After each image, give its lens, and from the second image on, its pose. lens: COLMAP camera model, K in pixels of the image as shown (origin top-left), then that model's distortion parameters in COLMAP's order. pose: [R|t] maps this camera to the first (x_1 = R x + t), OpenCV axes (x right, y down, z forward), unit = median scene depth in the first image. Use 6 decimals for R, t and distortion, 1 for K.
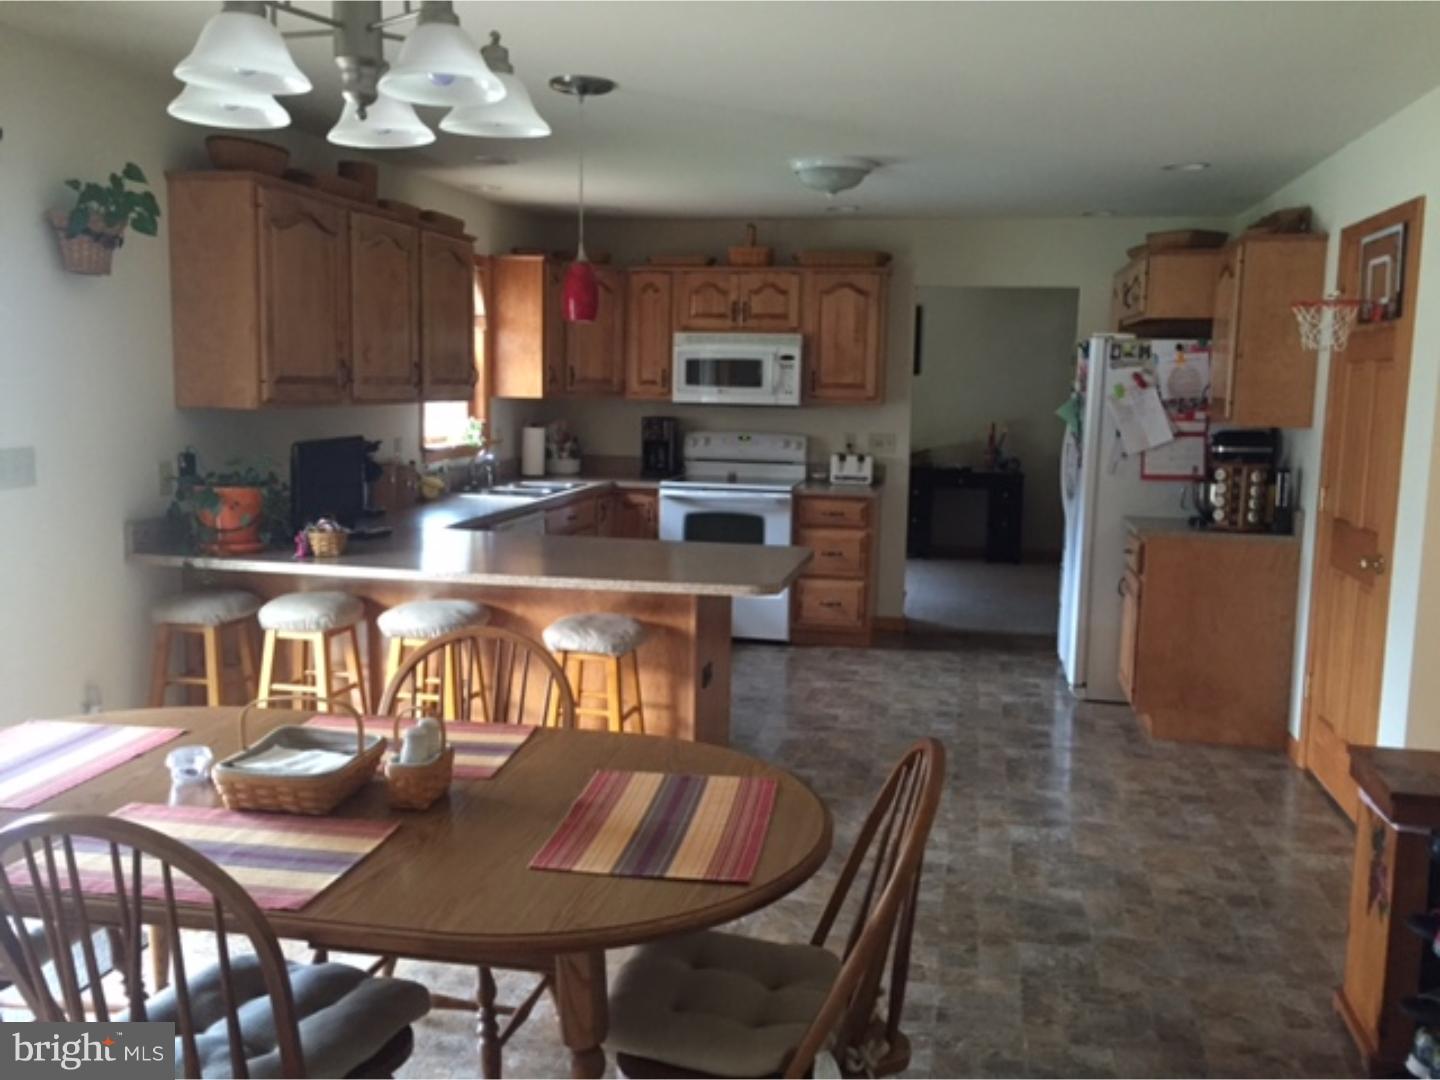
lens RADIAL K [[1235.2, 0, 728.4], [0, 1235.2, 537.2], [0, 0, 1]] dist [0.091215, -0.115168]
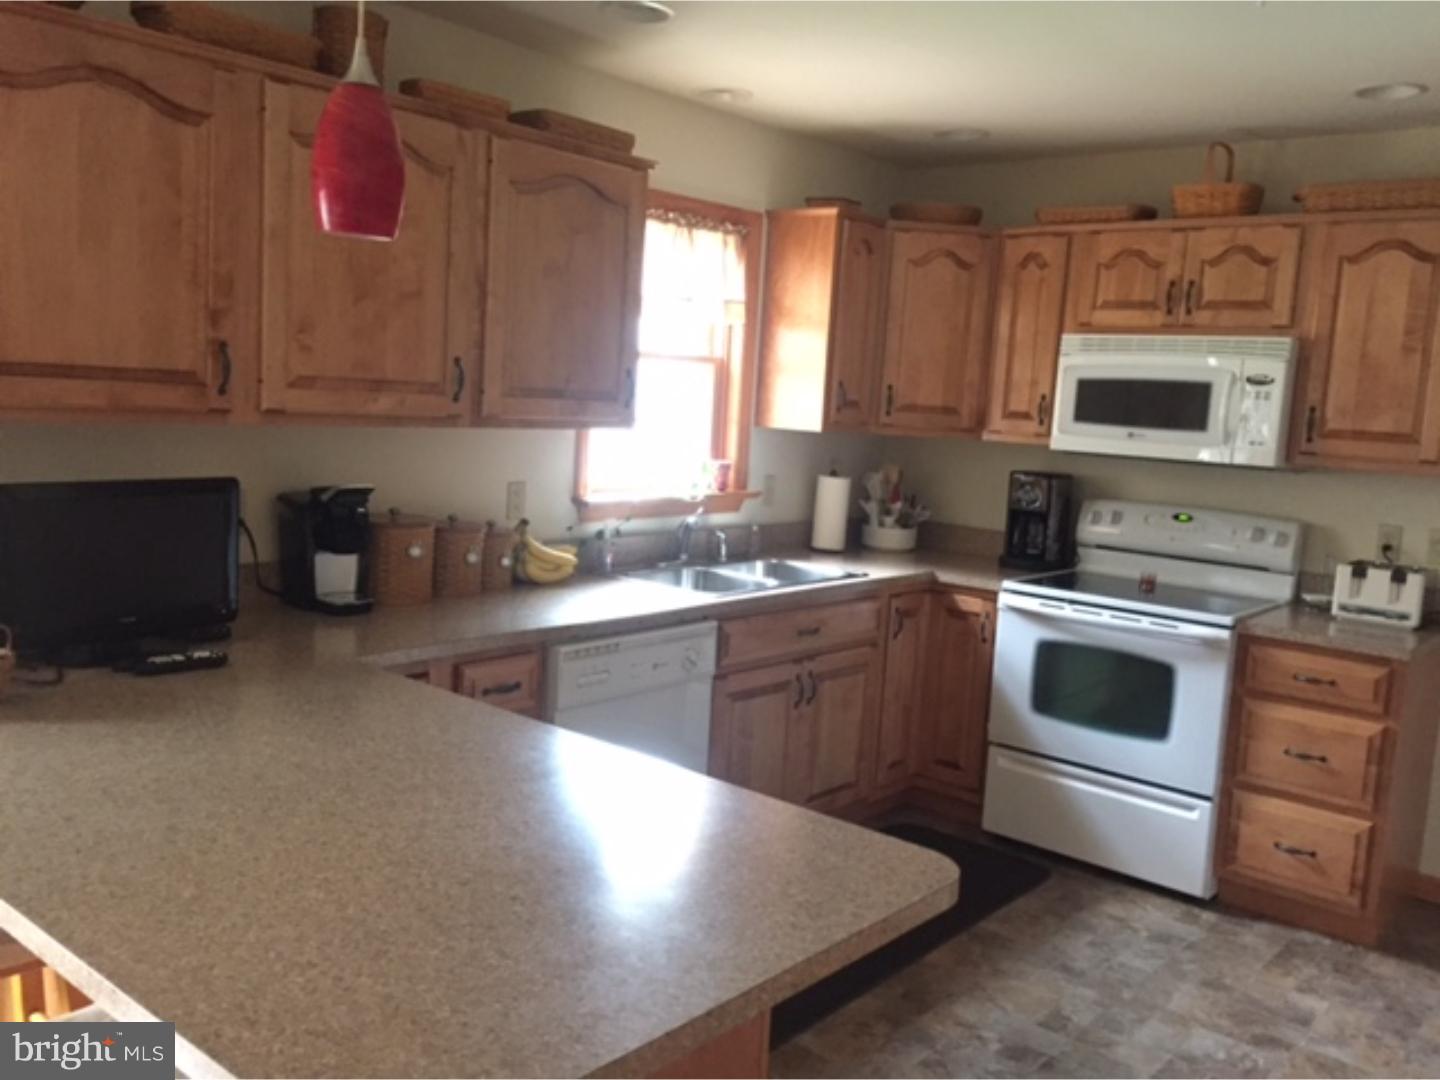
lens RADIAL K [[1235.2, 0, 728.4], [0, 1235.2, 537.2], [0, 0, 1]] dist [0.091215, -0.115168]
pose [[0.875651, 0.090151, -0.474456, 0.110472], [-0.102576, 0.994725, -0.000307, -0.051664], [0.471926, 0.048937, 0.880279, 0.406254]]
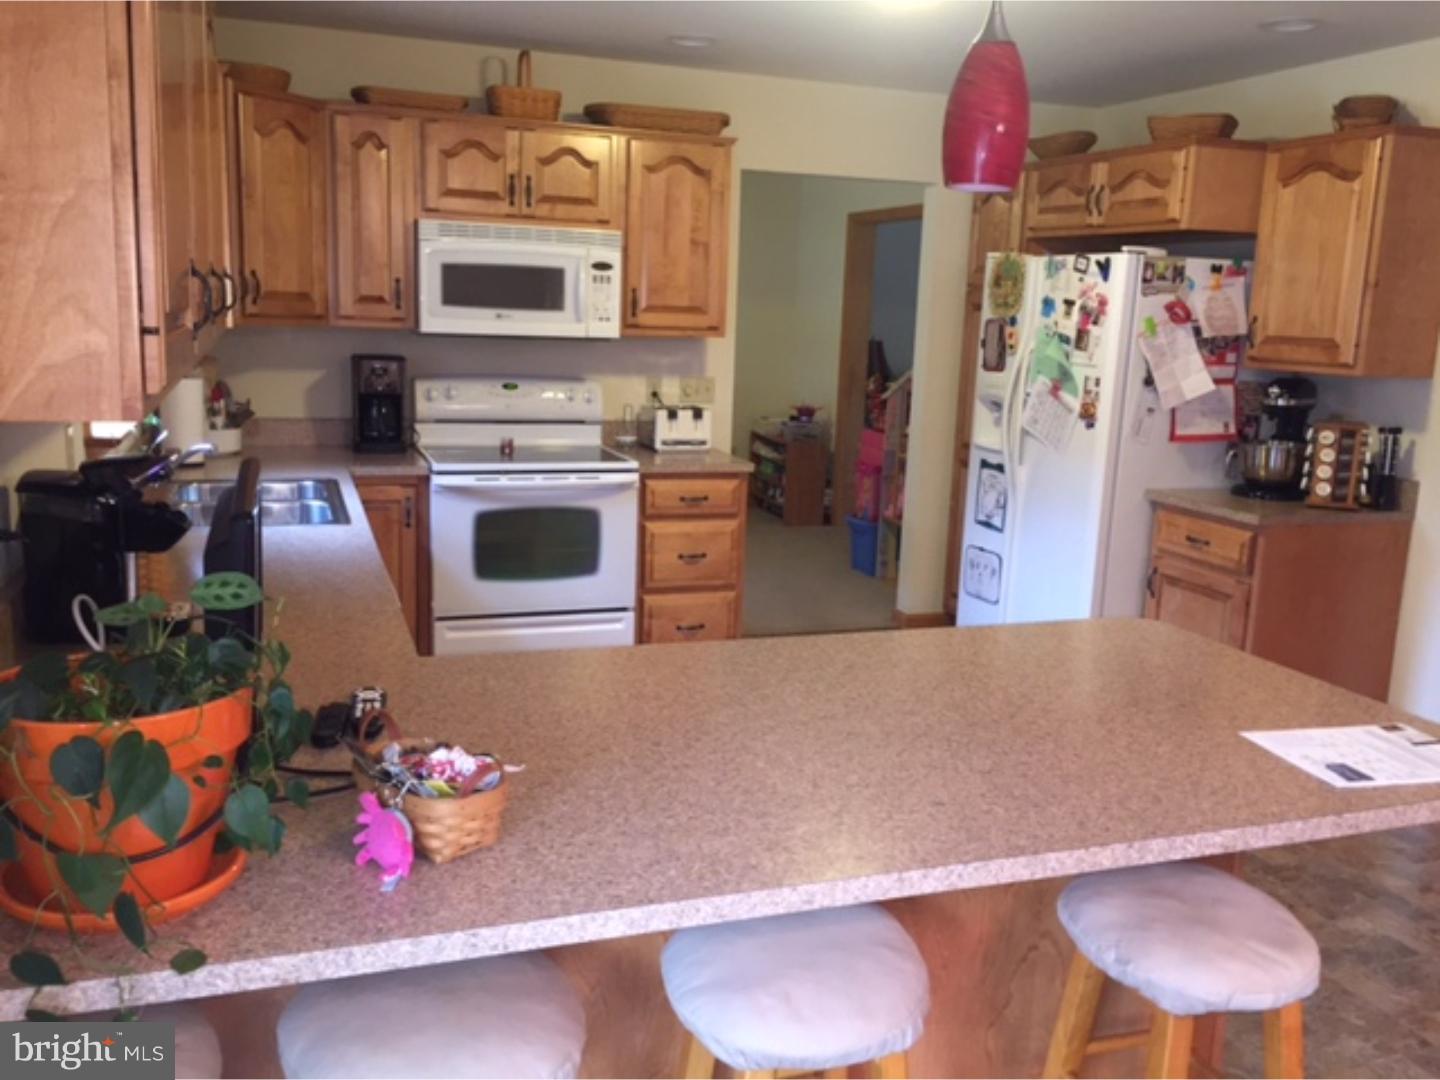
lens RADIAL K [[1235.2, 0, 728.4], [0, 1235.2, 537.2], [0, 0, 1]] dist [0.091215, -0.115168]
pose [[0.857961, -0.086390, 0.506398, -0.243298], [0.047249, 0.994850, 0.089667, -0.056762], [-0.511537, -0.053004, 0.857625, 0.386588]]
